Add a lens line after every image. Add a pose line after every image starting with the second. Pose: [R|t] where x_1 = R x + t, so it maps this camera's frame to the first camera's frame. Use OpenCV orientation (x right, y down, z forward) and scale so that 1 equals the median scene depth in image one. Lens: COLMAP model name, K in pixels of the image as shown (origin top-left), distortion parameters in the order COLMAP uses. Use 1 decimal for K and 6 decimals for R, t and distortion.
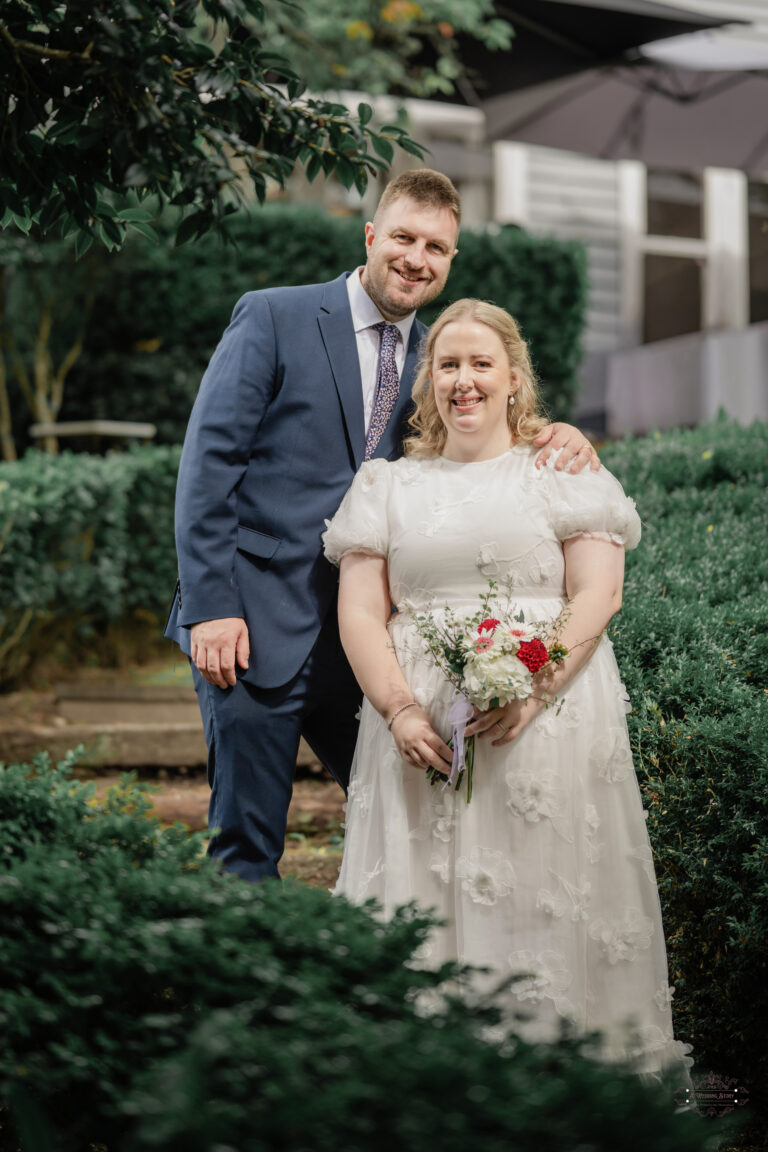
lens RADIAL K [[2984.8, 0, 384.0], [0, 2984.8, 576.0], [0, 0, 1]] dist [-0.030728, -0.341458]
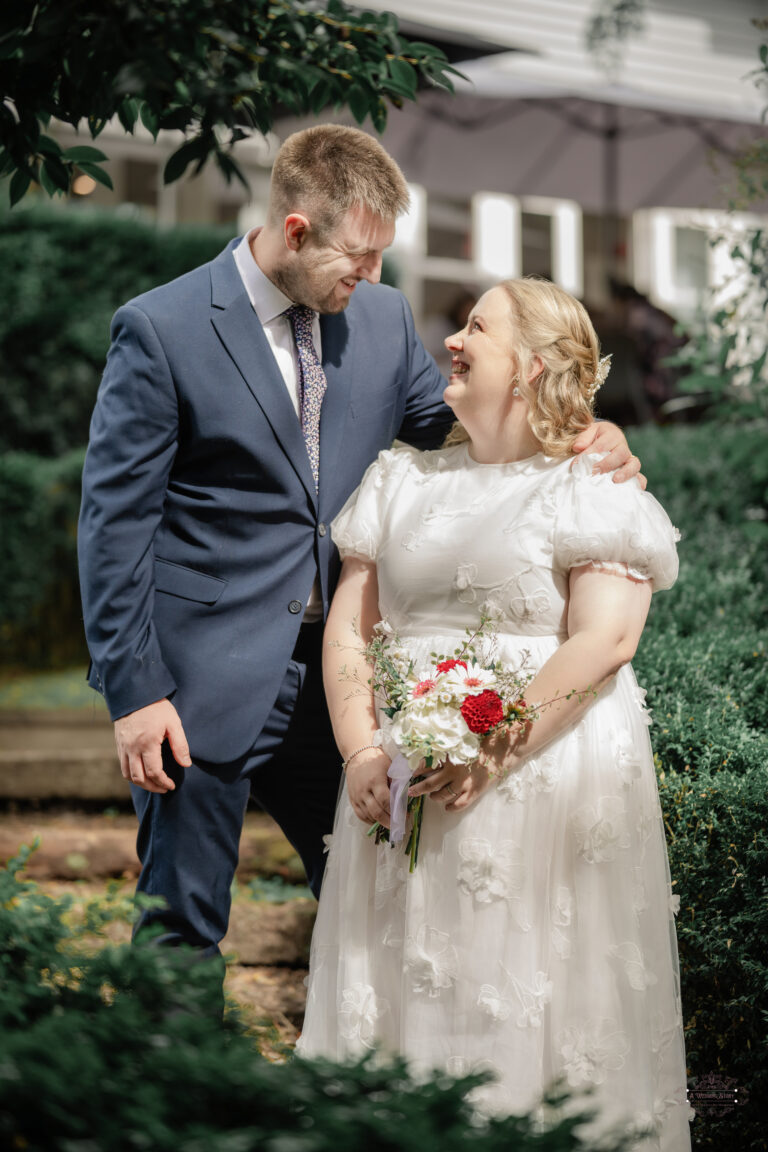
lens RADIAL K [[2684.7, 0, 410.1], [0, 2684.7, 578.9], [0, 0, 1]] dist [-0.118960, 0.422558]
pose [[0.993938, 0.003875, 0.109878, -0.065991], [-0.003870, 0.999992, -0.000255, -0.007335], [-0.109878, -0.000171, 0.993945, 0.249405]]
